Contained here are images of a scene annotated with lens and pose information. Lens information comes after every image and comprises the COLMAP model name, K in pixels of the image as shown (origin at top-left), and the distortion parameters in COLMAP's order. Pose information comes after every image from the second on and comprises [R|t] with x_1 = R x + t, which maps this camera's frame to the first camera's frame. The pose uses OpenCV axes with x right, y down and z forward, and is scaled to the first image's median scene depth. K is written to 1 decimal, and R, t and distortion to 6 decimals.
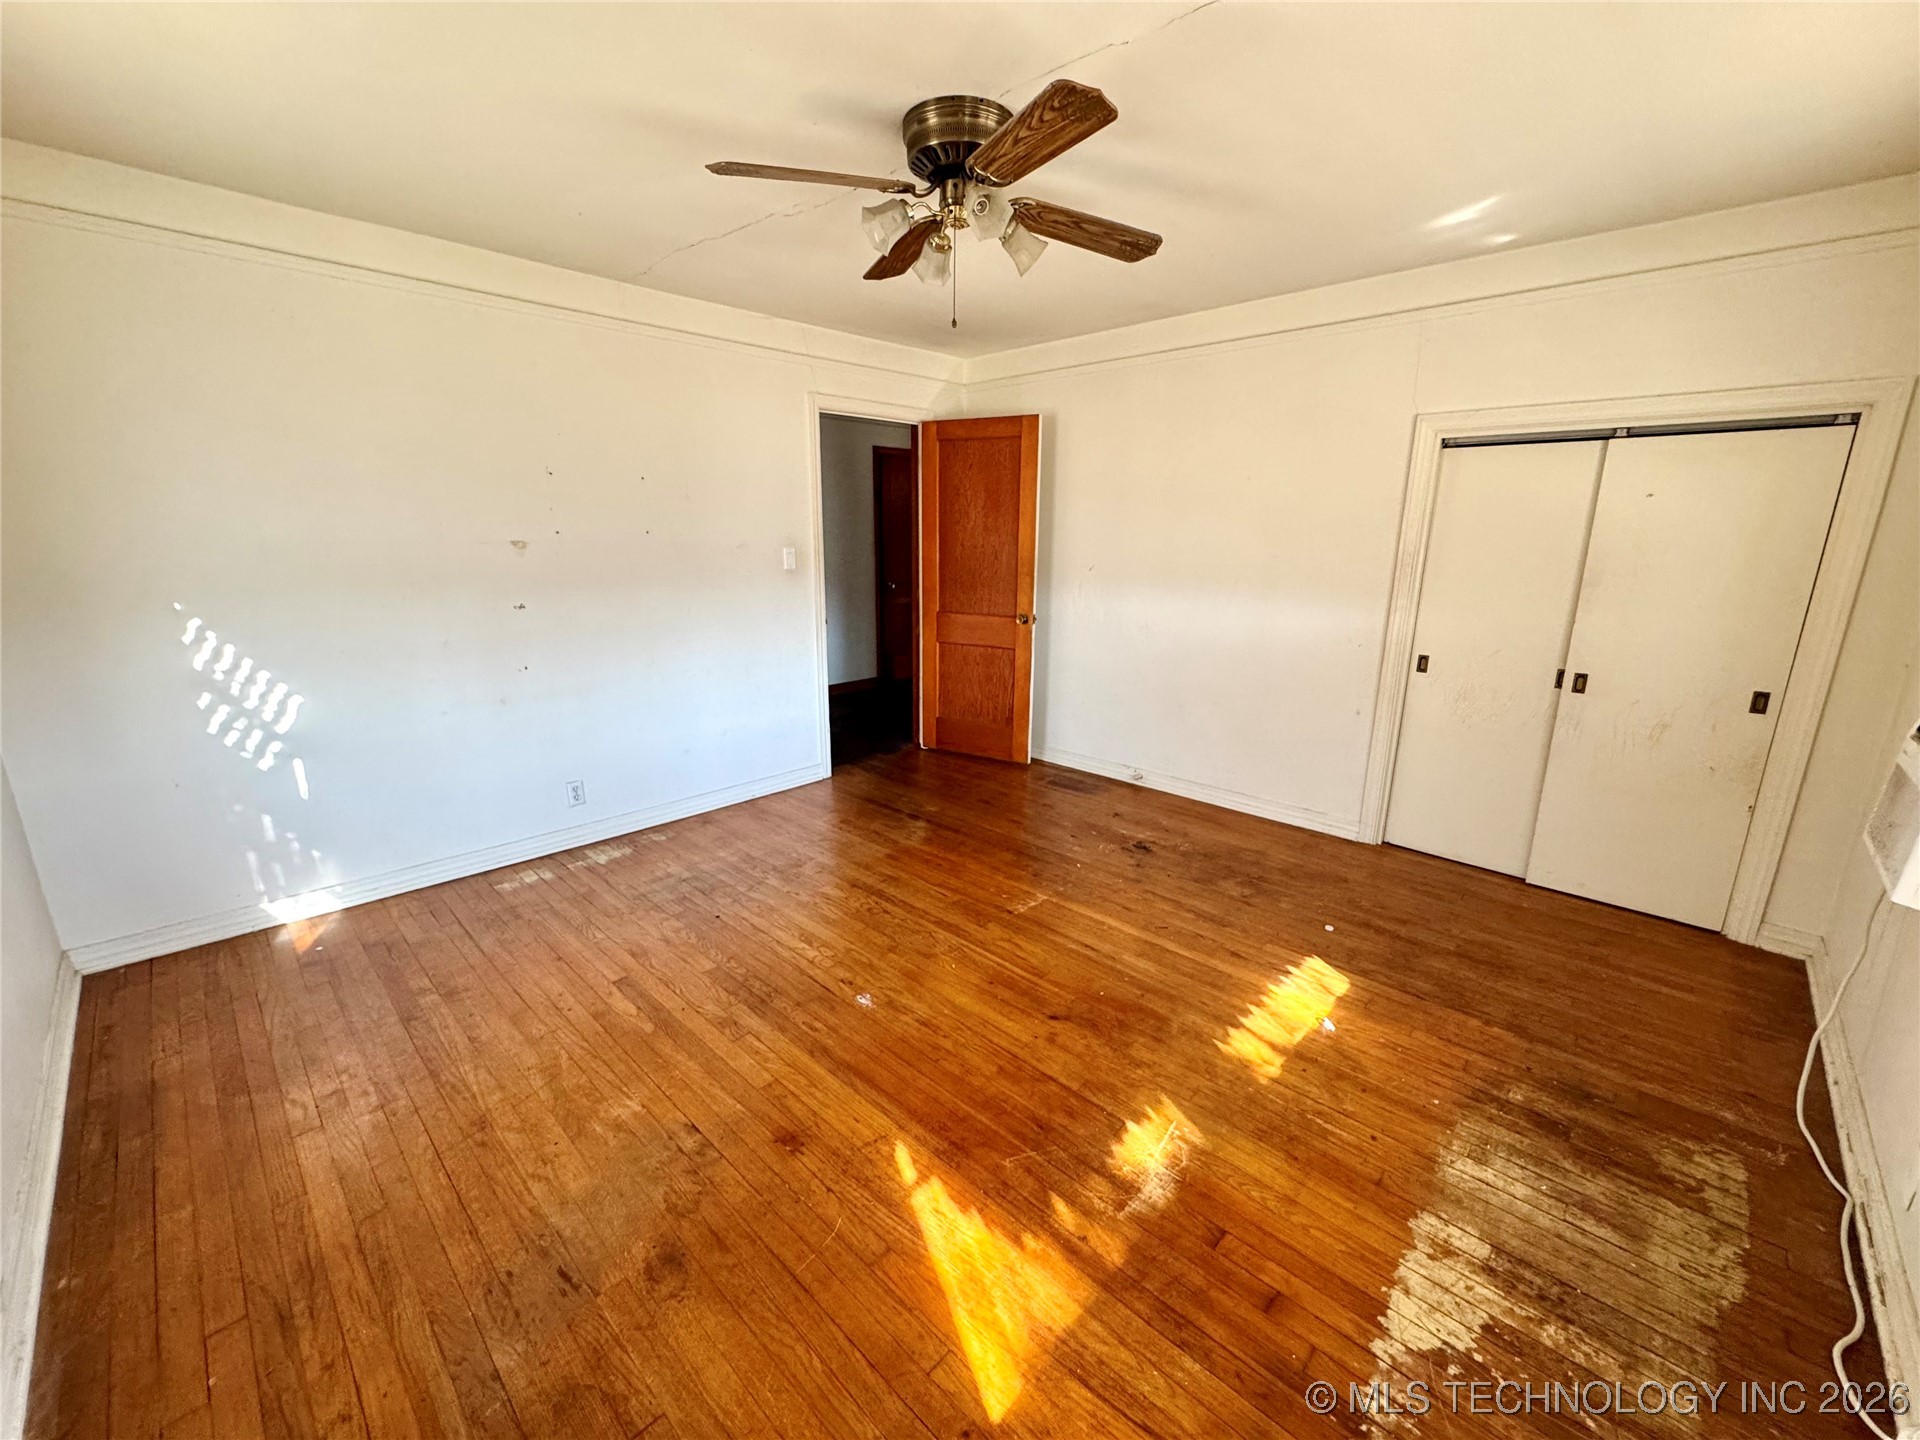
lens RADIAL K [[771.7, 0, 965.4], [0, 771.7, 722.1], [0, 0, 1]] dist [-0.002366, -0.000252]
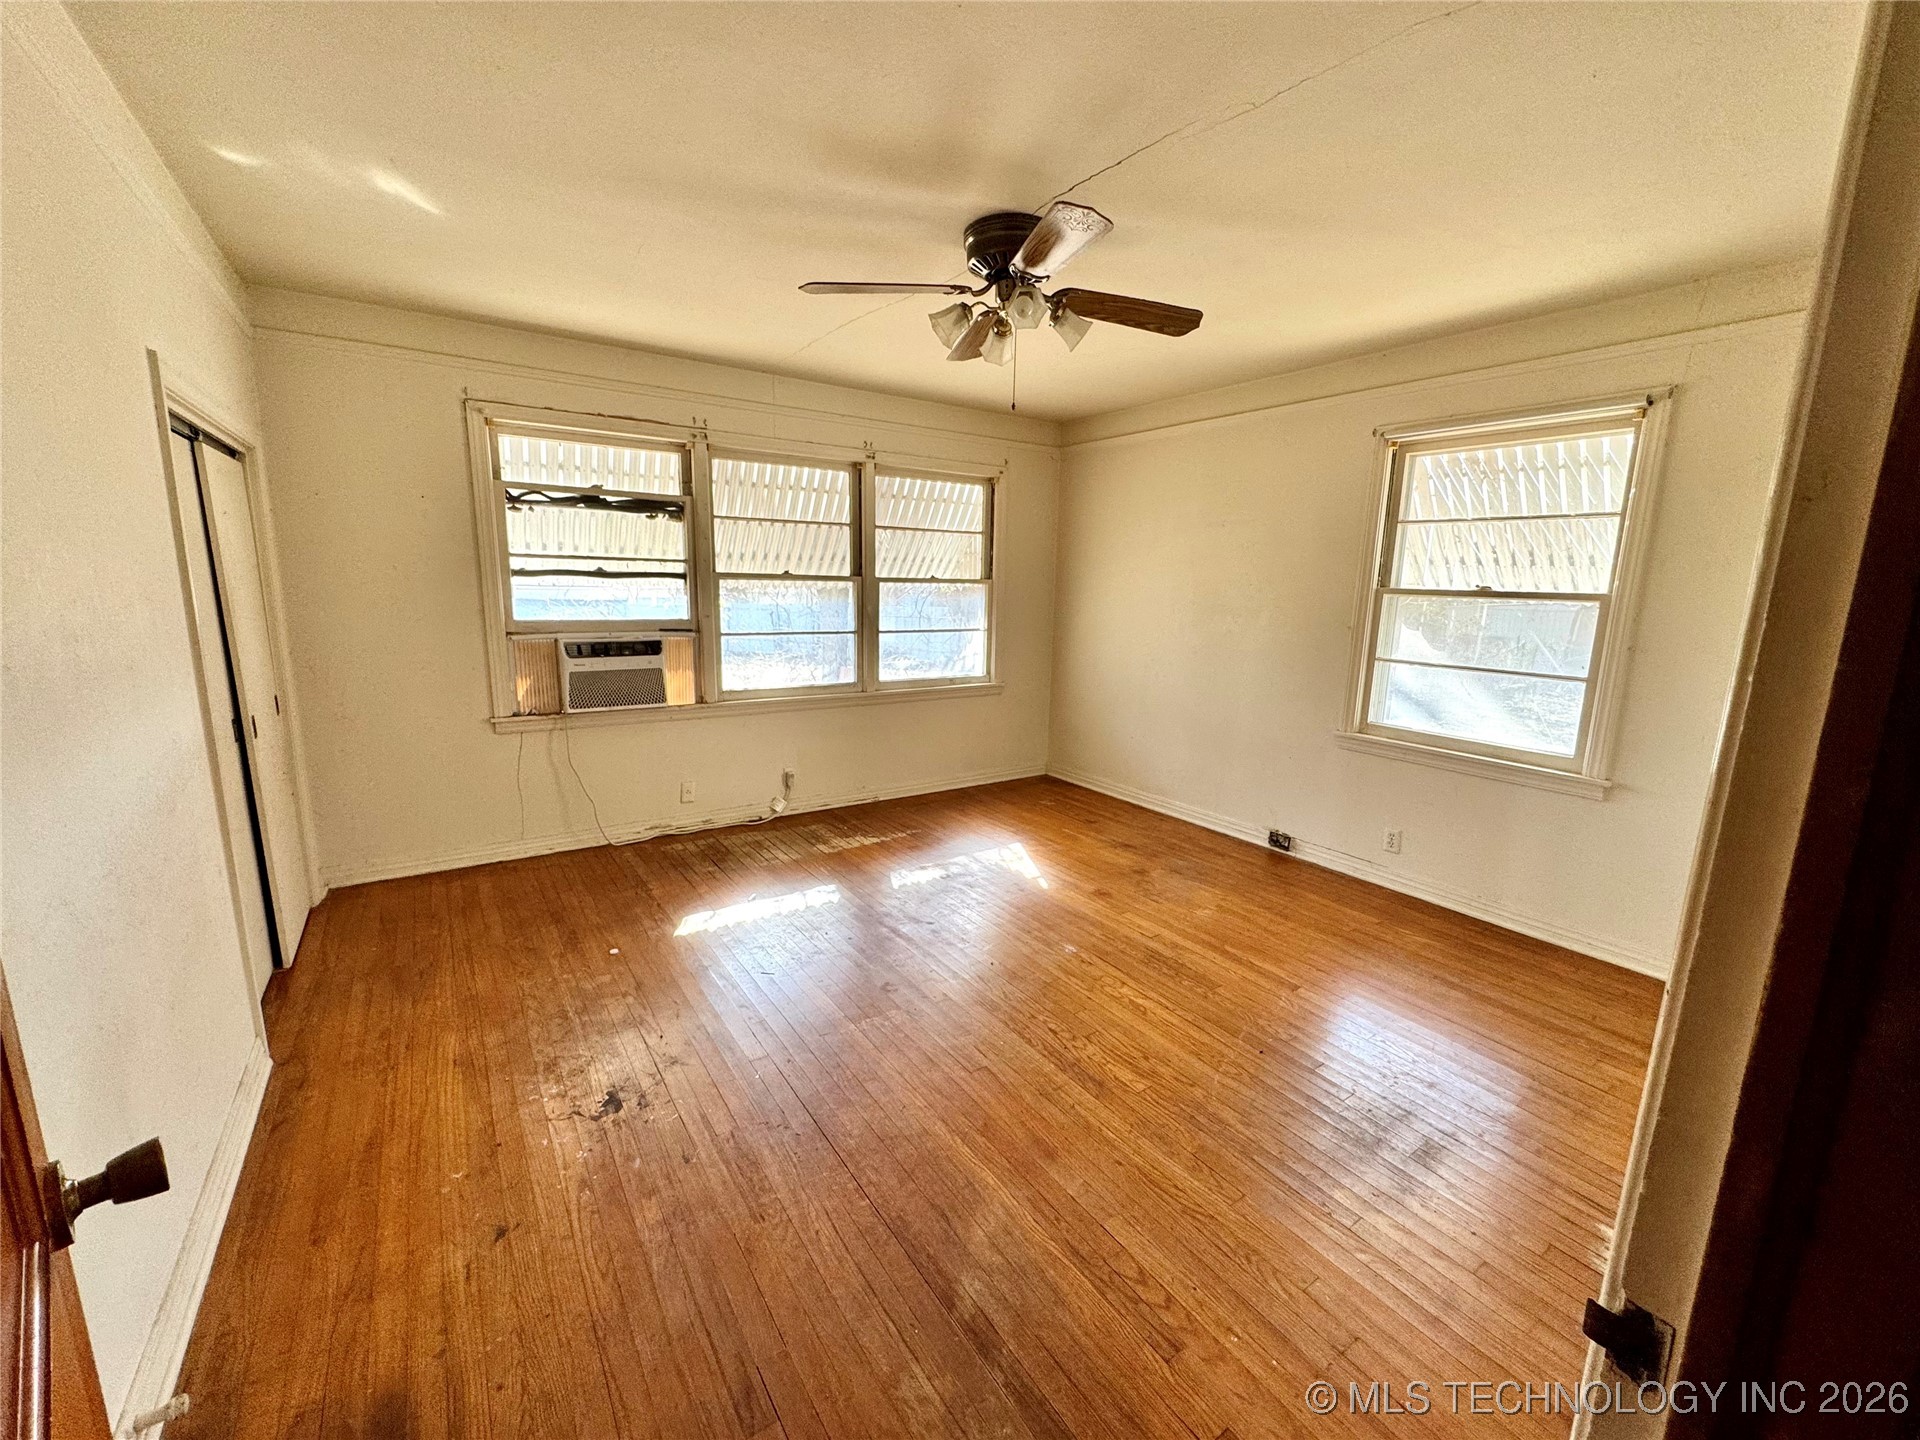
lens RADIAL K [[771.7, 0, 955.1], [0, 771.7, 724.2], [0, 0, 1]] dist [-0.002366, -0.000252]
pose [[-0.975945, -0.068898, 0.206845, -0.189335], [0.023743, 0.909522, 0.414978, -0.511115], [-0.216721, 0.409907, -0.886007, 2.071746]]
